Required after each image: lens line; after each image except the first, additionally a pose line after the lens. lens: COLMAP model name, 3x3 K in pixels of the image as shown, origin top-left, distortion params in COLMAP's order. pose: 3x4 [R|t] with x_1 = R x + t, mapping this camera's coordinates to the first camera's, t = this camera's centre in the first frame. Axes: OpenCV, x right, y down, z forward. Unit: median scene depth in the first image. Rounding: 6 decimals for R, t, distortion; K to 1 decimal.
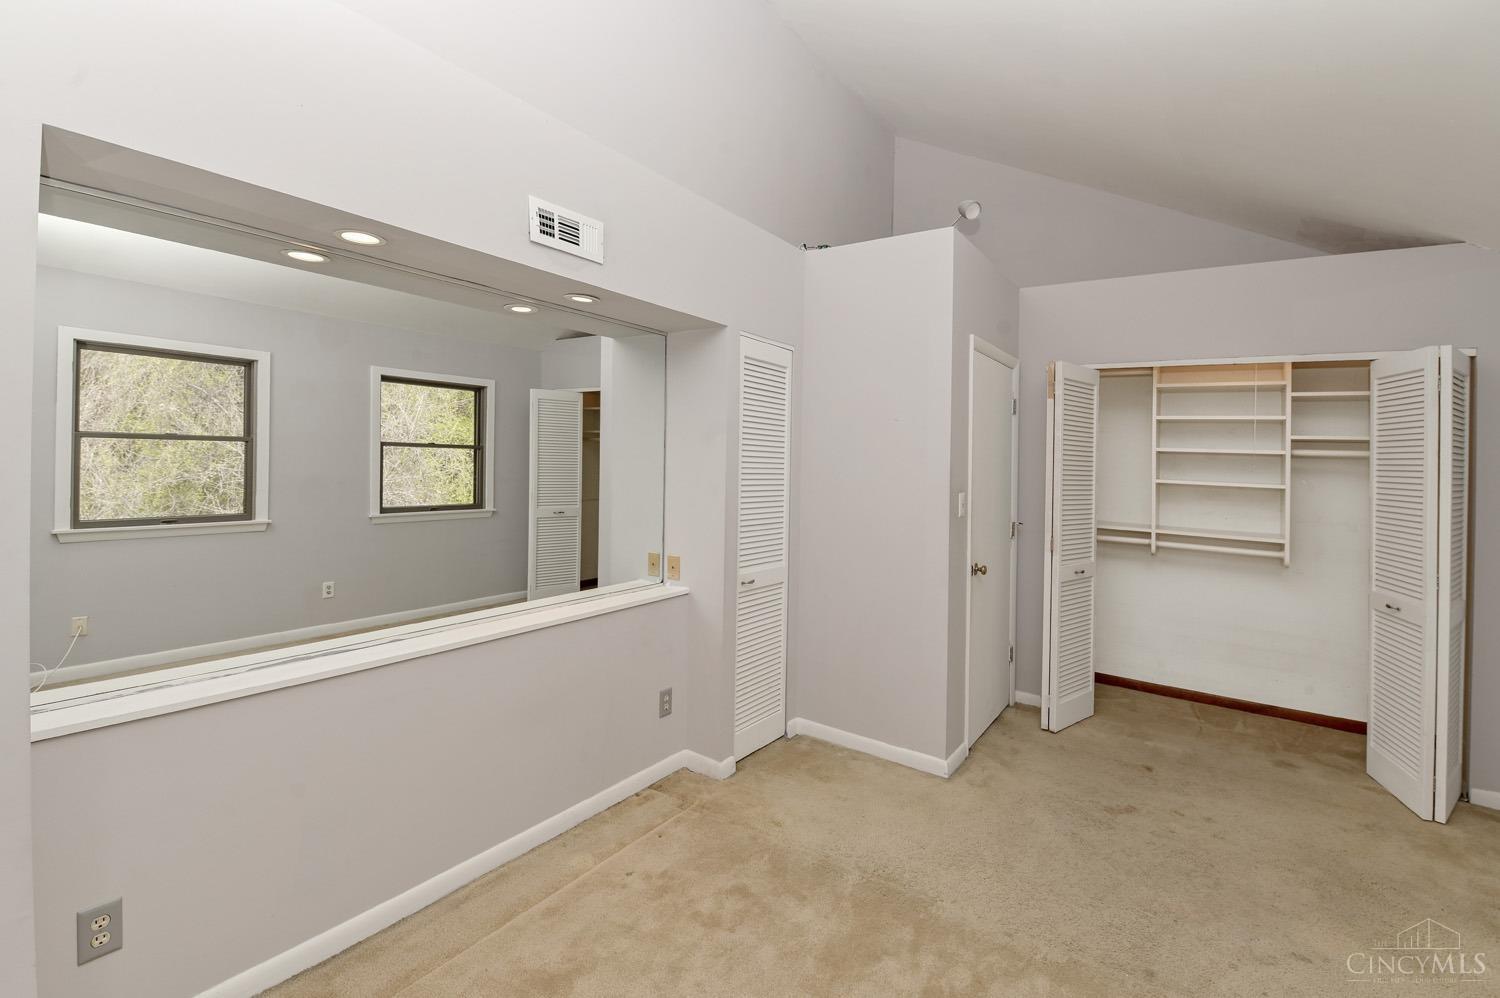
lens RADIAL K [[676.4, 0, 753.7], [0, 676.4, 469.7], [0, 0, 1]] dist [0.000555, -0.009513]
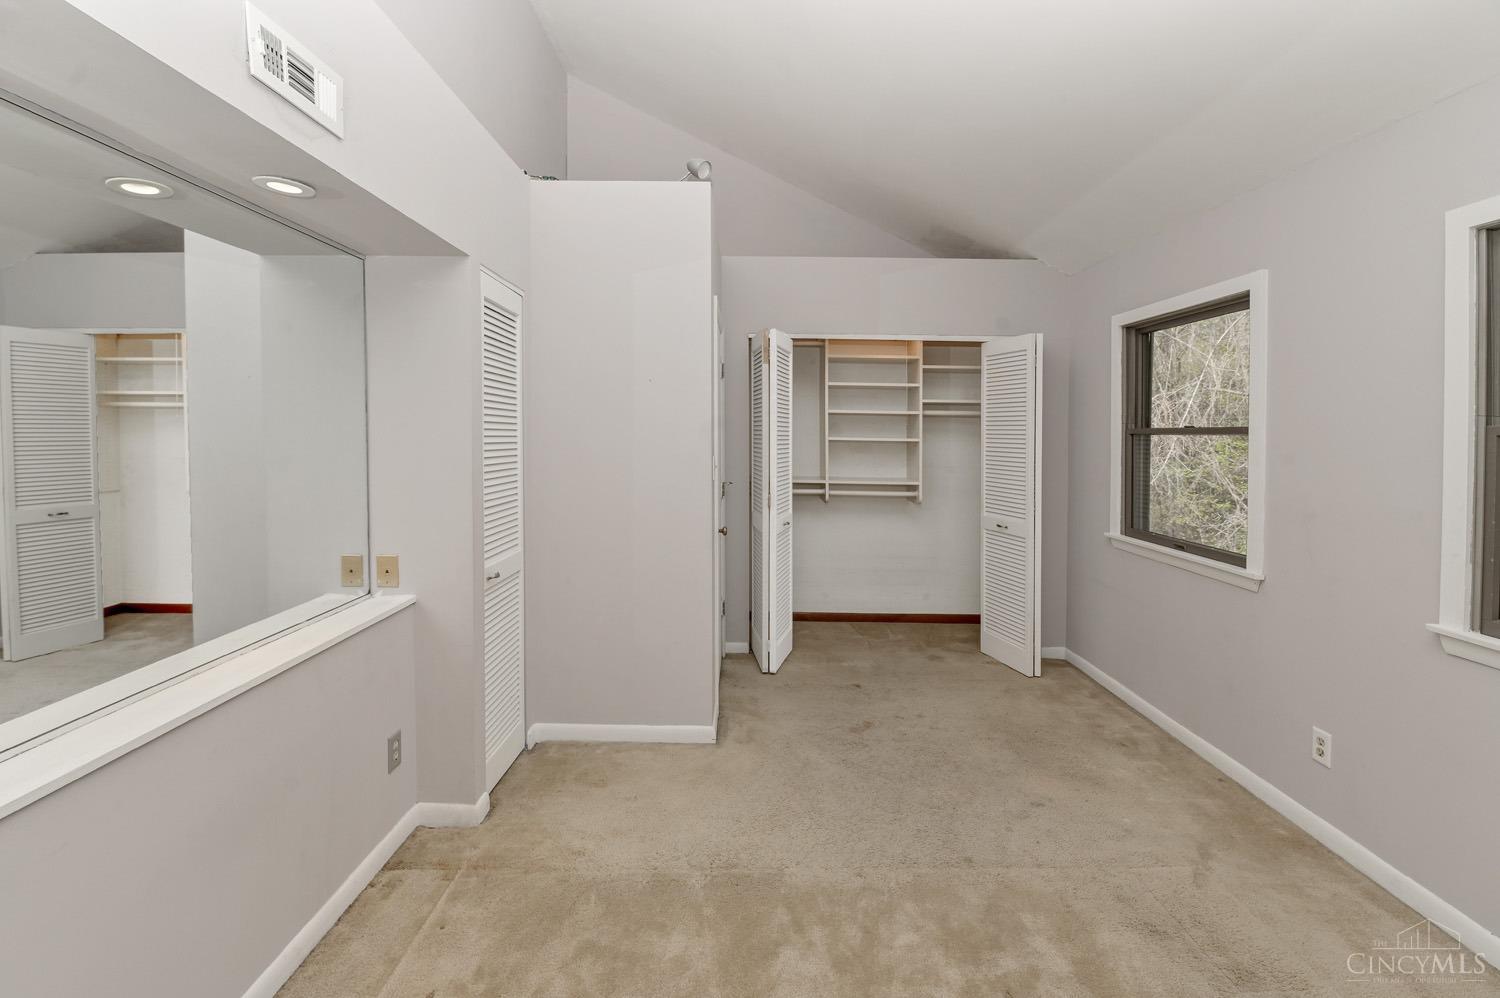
lens RADIAL K [[673.5, 0, 750.7], [0, 673.5, 453.2], [0, 0, 1]] dist [0.002732, -0.010556]
pose [[0.821958, -0.041536, 0.568032, -0.210986], [0.026027, 0.999035, 0.035390, -0.003057], [-0.568953, -0.014305, 0.822245, 0.159367]]
